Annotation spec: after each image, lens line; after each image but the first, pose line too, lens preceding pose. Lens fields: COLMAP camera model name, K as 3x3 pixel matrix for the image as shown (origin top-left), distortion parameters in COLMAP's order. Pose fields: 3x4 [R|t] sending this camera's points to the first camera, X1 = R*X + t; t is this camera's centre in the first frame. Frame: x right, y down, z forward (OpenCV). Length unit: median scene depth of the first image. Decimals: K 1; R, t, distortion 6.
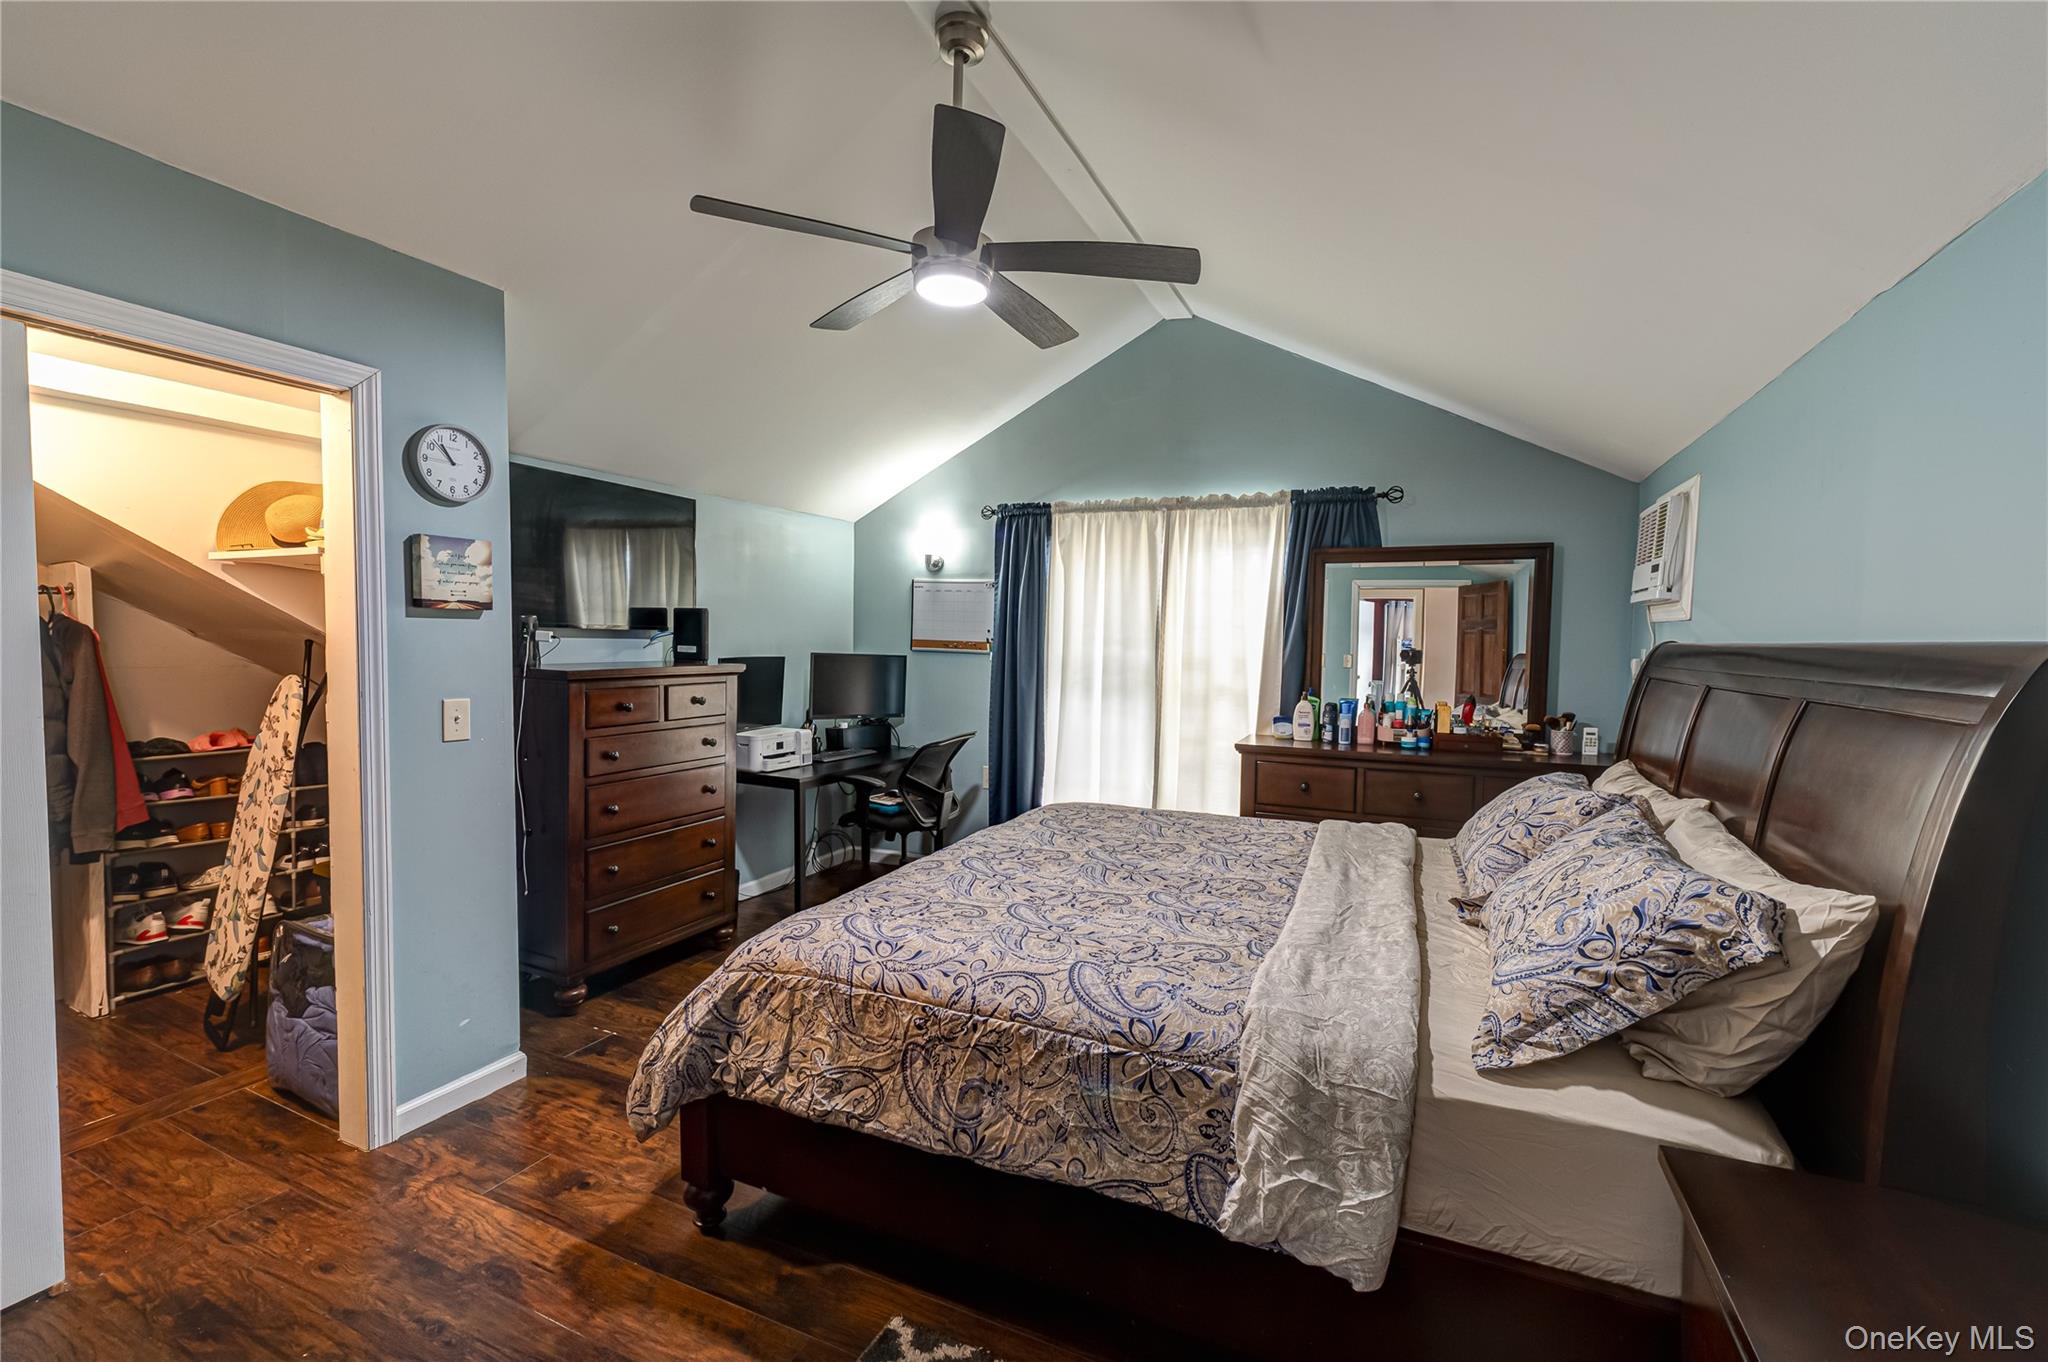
lens RADIAL K [[873.6, 0, 1030.9], [0, 873.6, 681.9], [0, 0, 1]] dist [0.006059, -0.000231]
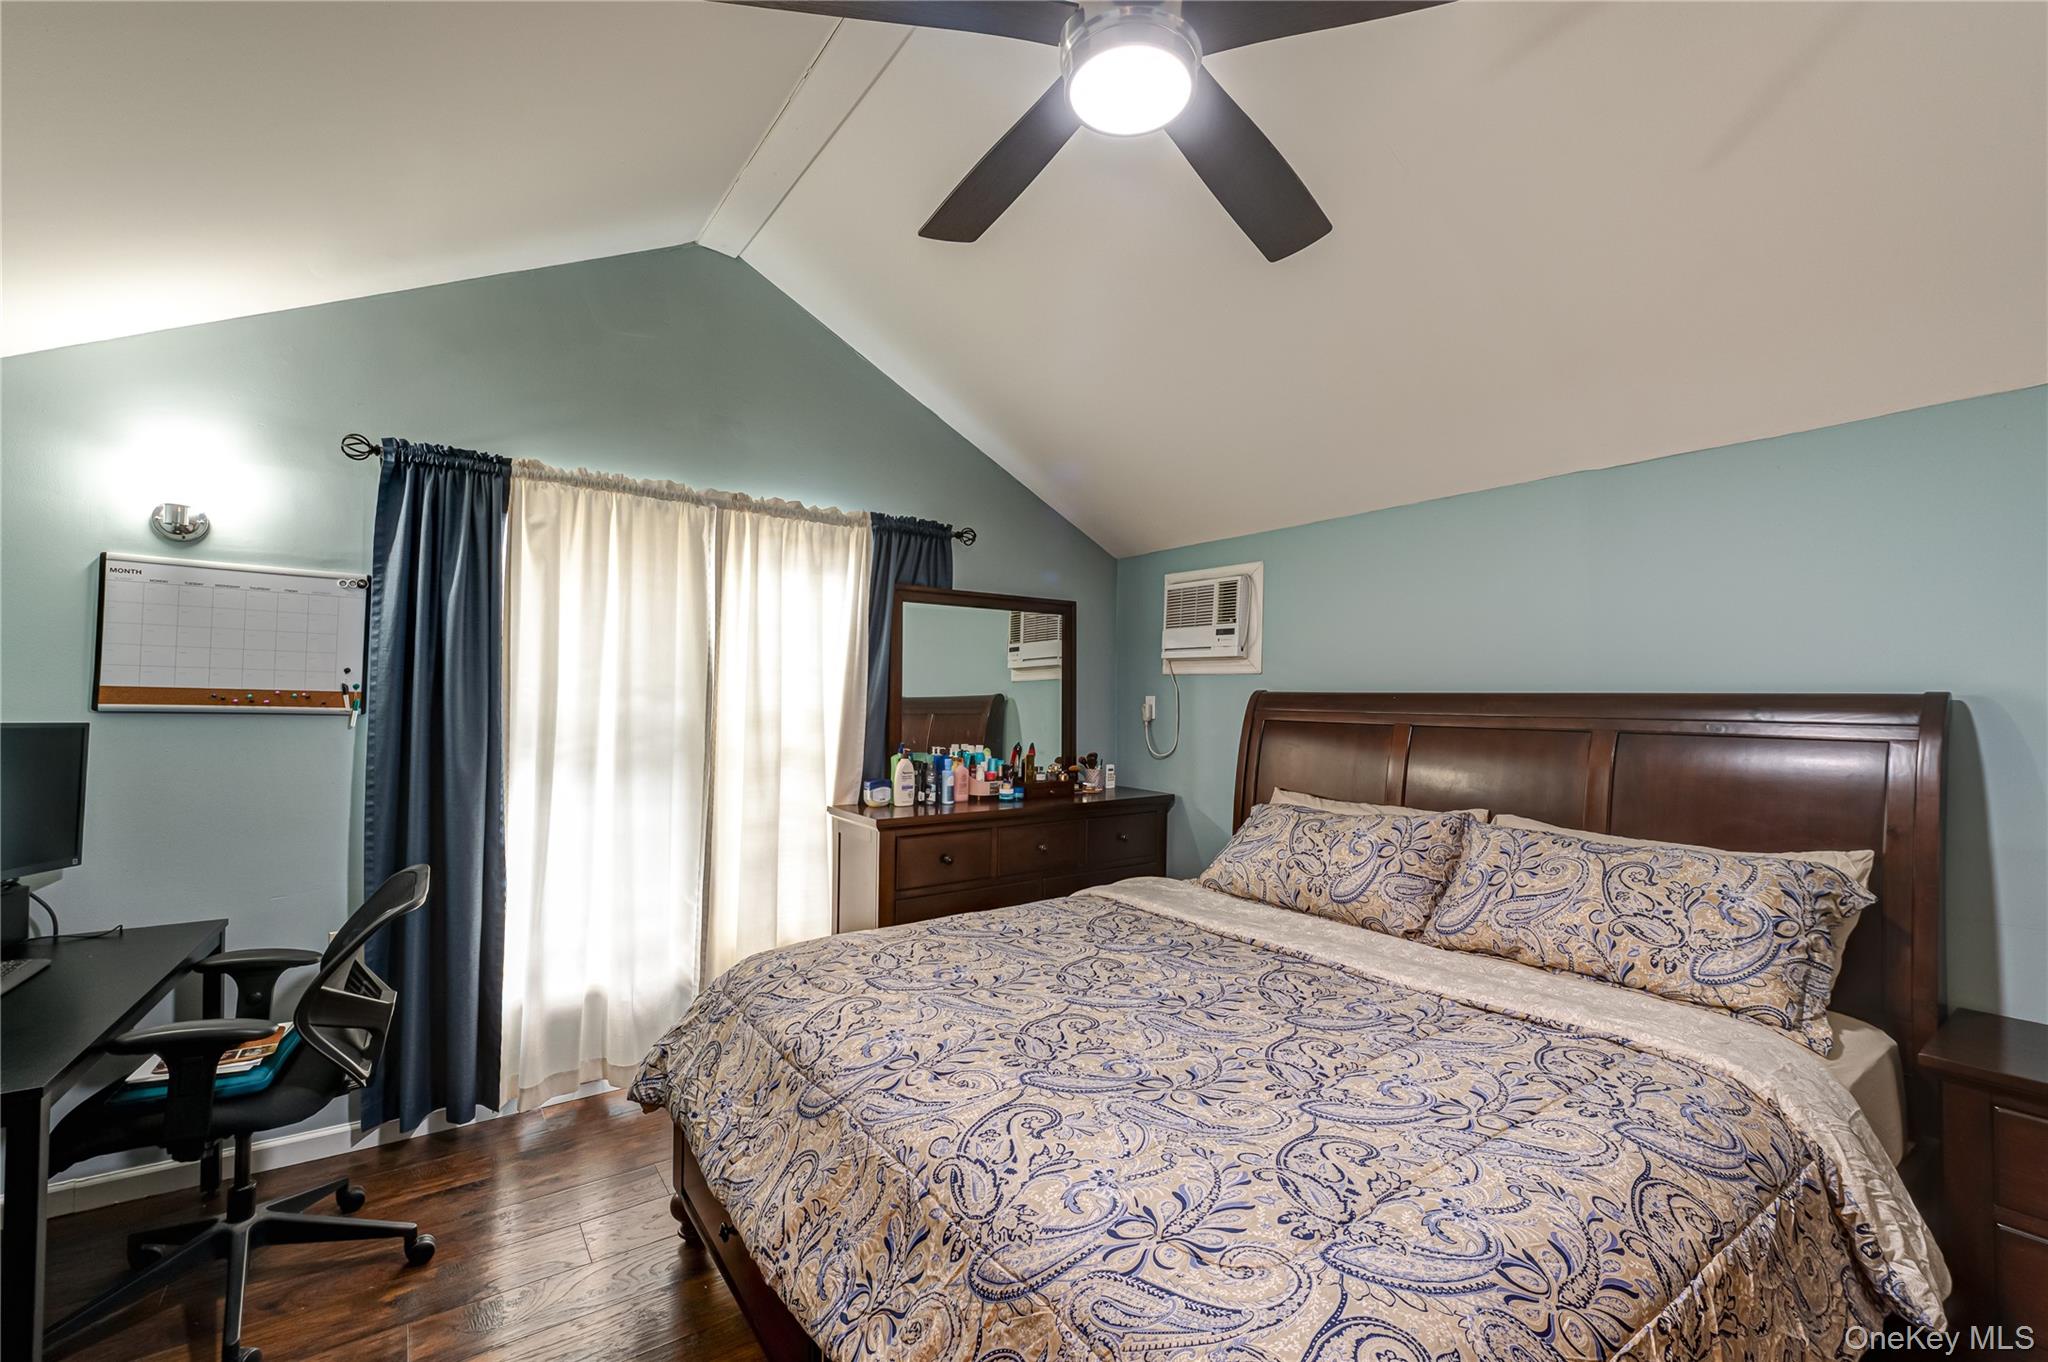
lens RADIAL K [[873.6, 0, 1030.9], [0, 873.6, 681.9], [0, 0, 1]] dist [0.006059, -0.000231]
pose [[0.490007, 0.004721, 0.871706, -0.355961], [0.038174, 0.998910, -0.026869, -0.025105], [-0.870882, 0.046443, 0.489293, 0.445738]]
